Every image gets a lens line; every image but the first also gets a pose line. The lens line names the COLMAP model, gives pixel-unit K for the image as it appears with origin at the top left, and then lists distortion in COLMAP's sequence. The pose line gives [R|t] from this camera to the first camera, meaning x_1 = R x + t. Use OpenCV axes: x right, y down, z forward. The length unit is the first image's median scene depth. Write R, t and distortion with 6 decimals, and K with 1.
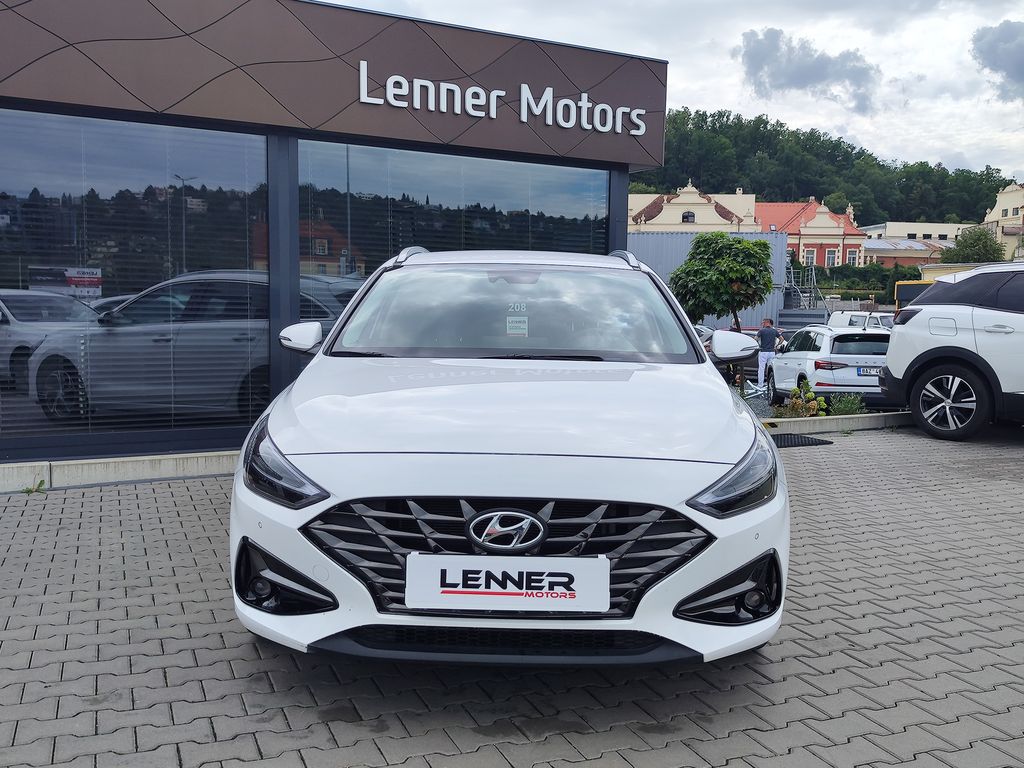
lens RADIAL K [[974.3, 0, 497.4], [0, 974.3, 392.0], [0, 0, 1]] dist [-0.000280, 0.013108]
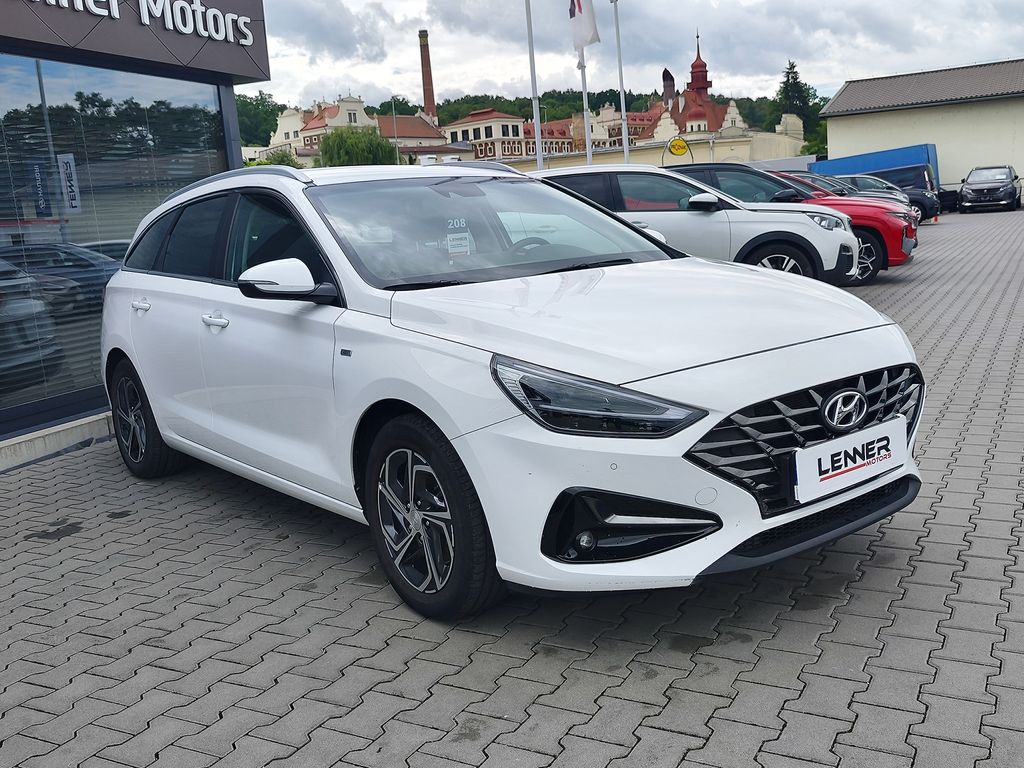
lens RADIAL K [[987.3, 0, 513.6], [0, 987.3, 368.4], [0, 0, 1]] dist [0.006519, -0.009458]
pose [[0.769781, -0.166643, 0.616172, -0.872154], [0.137769, 0.985943, 0.094534, -0.050898], [-0.623263, 0.012119, 0.781918, 0.361177]]
